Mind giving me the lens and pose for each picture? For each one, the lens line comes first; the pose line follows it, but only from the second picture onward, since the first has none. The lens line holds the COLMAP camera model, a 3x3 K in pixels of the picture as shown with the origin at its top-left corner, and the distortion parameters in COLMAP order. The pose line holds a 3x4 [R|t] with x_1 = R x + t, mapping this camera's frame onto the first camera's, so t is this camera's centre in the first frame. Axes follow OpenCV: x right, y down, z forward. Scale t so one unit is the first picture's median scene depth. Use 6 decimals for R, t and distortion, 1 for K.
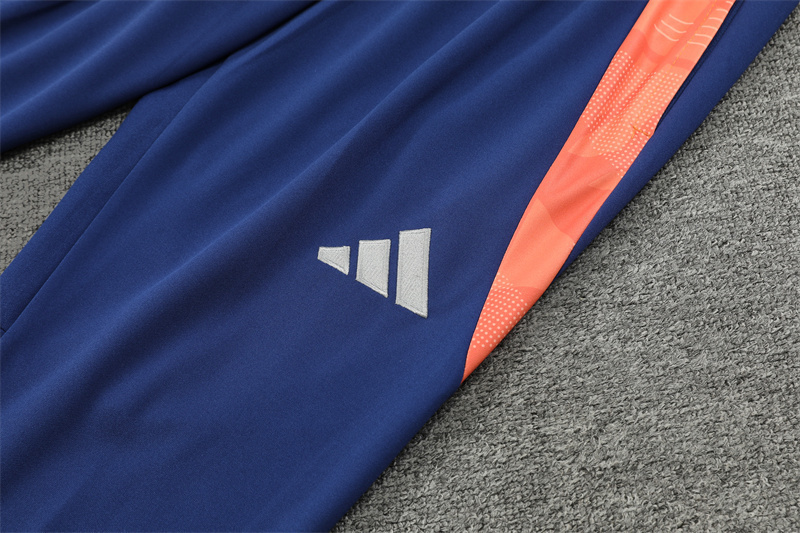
lens RADIAL K [[1622.9, 0, 399.9], [0, 1622.9, 268.6], [0, 0, 1]] dist [0.094540, 0.000000]
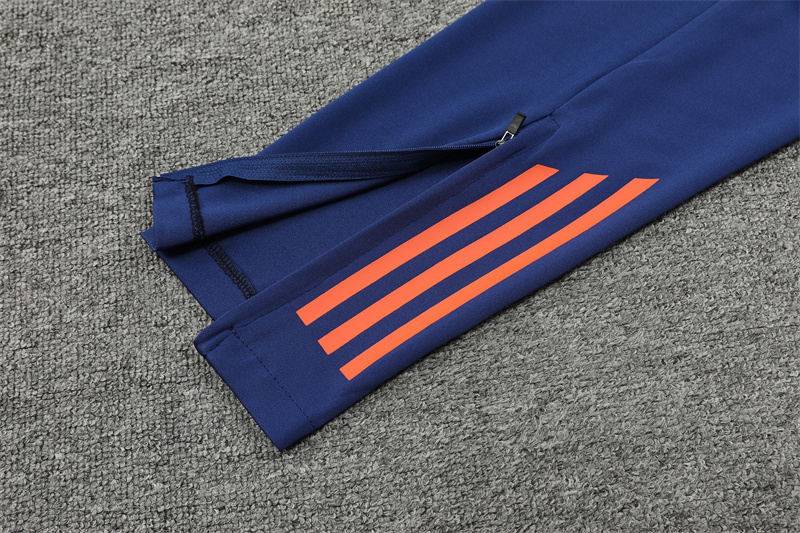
lens RADIAL K [[1046.6, 0, 400.4], [0, 1046.6, 262.5], [0, 0, 1]] dist [0.033455, 0.000000]
pose [[0.998249, 0.007390, 0.058684, -0.003380], [-0.013231, 0.994922, 0.099774, -0.056060], [-0.057649, -0.100376, 0.993278, 0.366747]]
